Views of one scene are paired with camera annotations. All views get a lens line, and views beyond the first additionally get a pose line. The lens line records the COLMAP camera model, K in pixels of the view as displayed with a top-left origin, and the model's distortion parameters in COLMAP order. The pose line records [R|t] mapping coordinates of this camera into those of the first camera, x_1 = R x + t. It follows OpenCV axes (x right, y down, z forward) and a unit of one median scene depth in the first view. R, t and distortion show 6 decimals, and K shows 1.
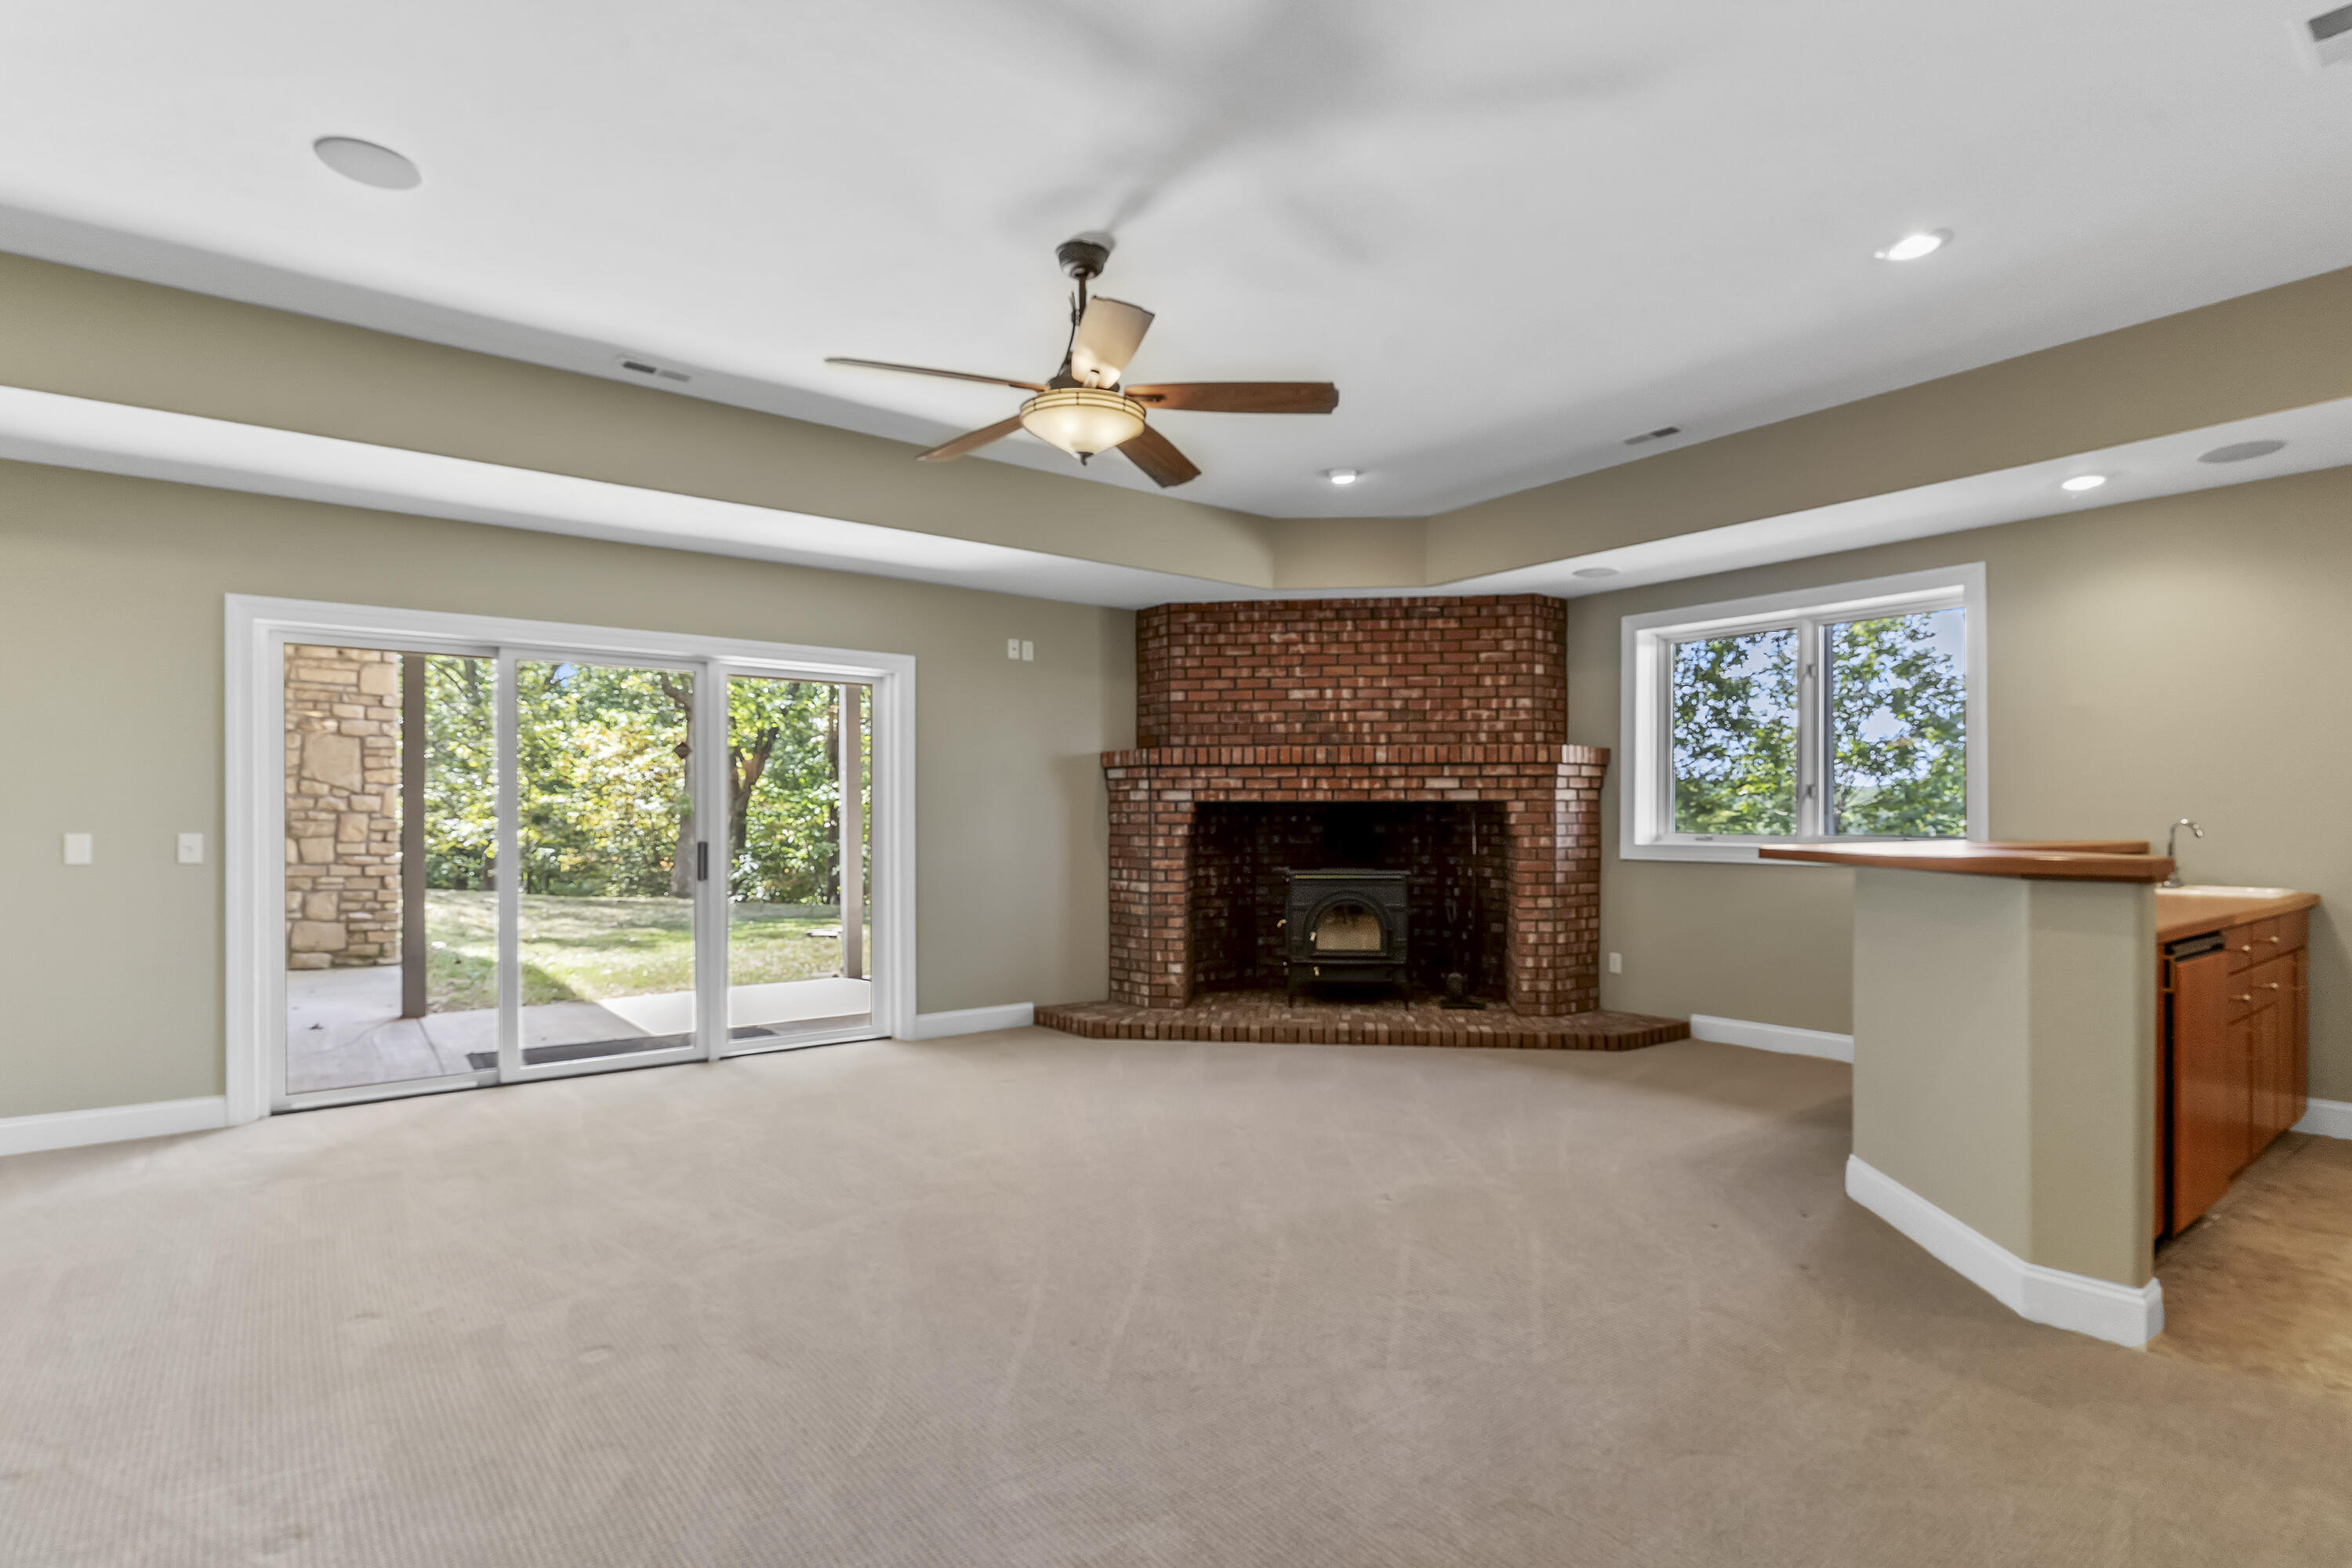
lens RADIAL K [[1148.4, 0, 1175.4], [0, 1148.4, 830.7], [0, 0, 1]] dist [0.000133, 0.001590]
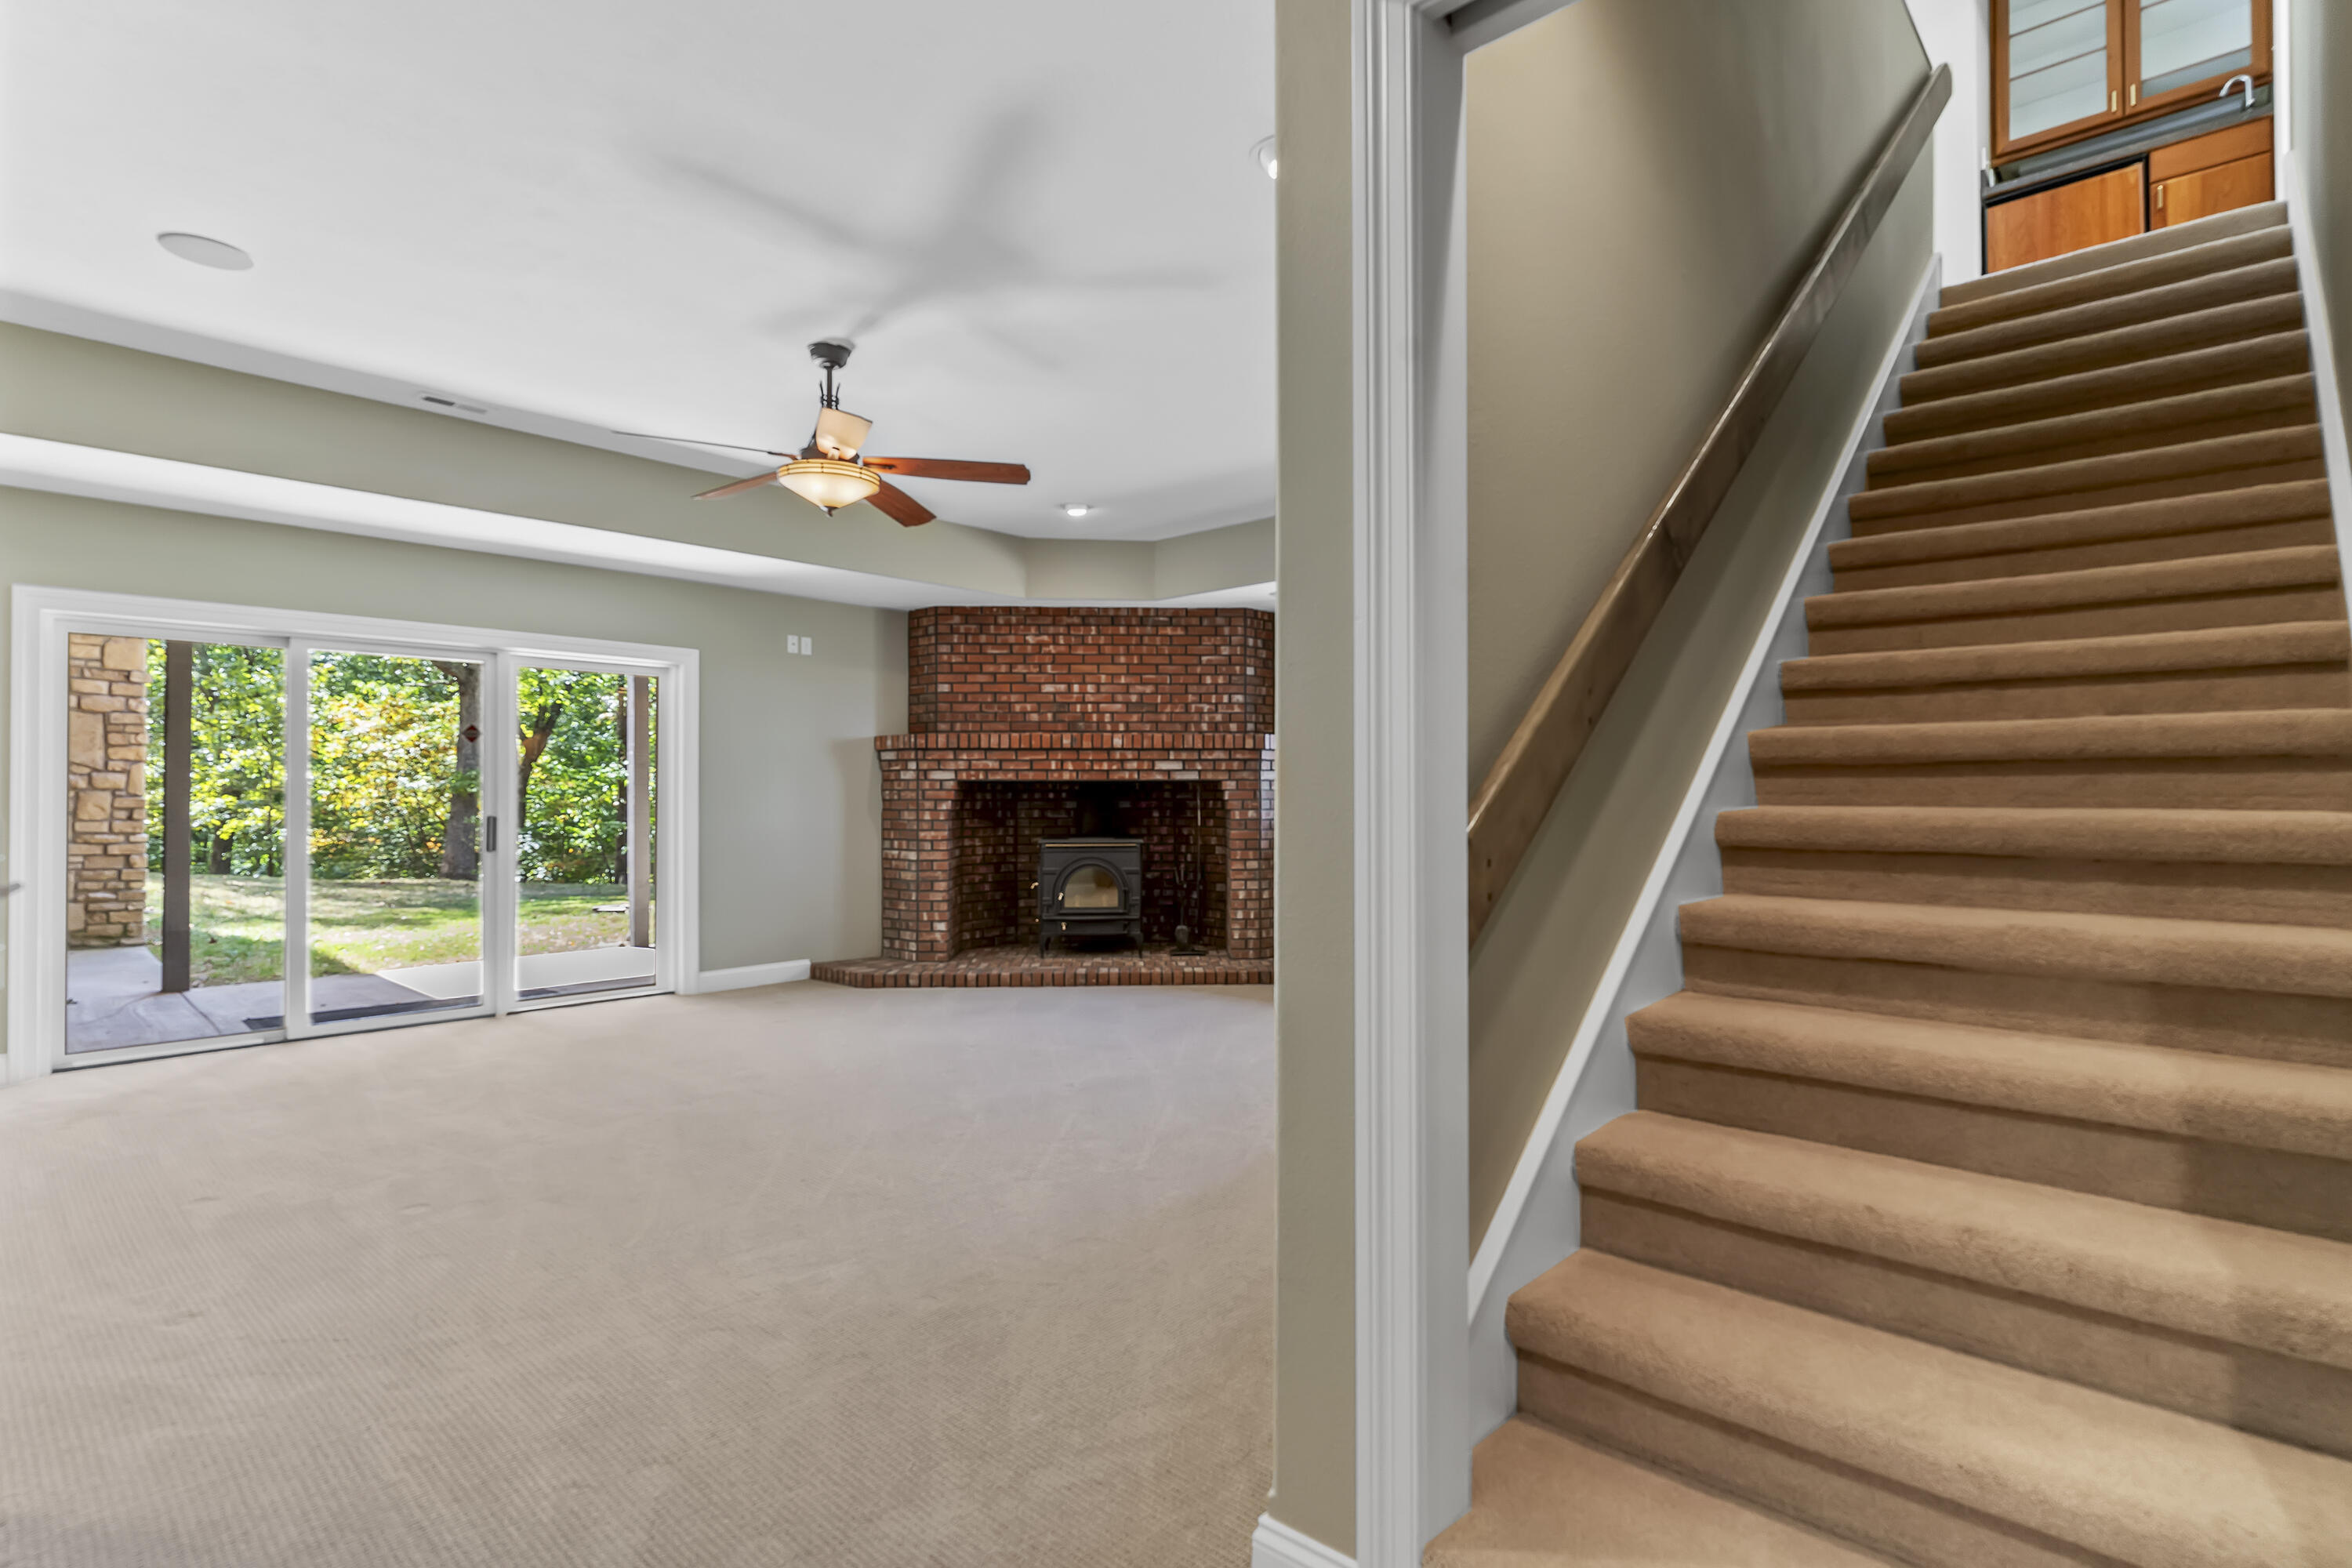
lens RADIAL K [[1148.4, 0, 1197.4], [0, 1148.4, 789.6], [0, 0, 1]] dist [0.000133, 0.001590]
pose [[0.984981, 0.000143, 0.172660, 0.054759], [0.002757, 0.999859, -0.016554, 0.003332], [-0.172638, 0.016782, 0.984842, -0.171412]]
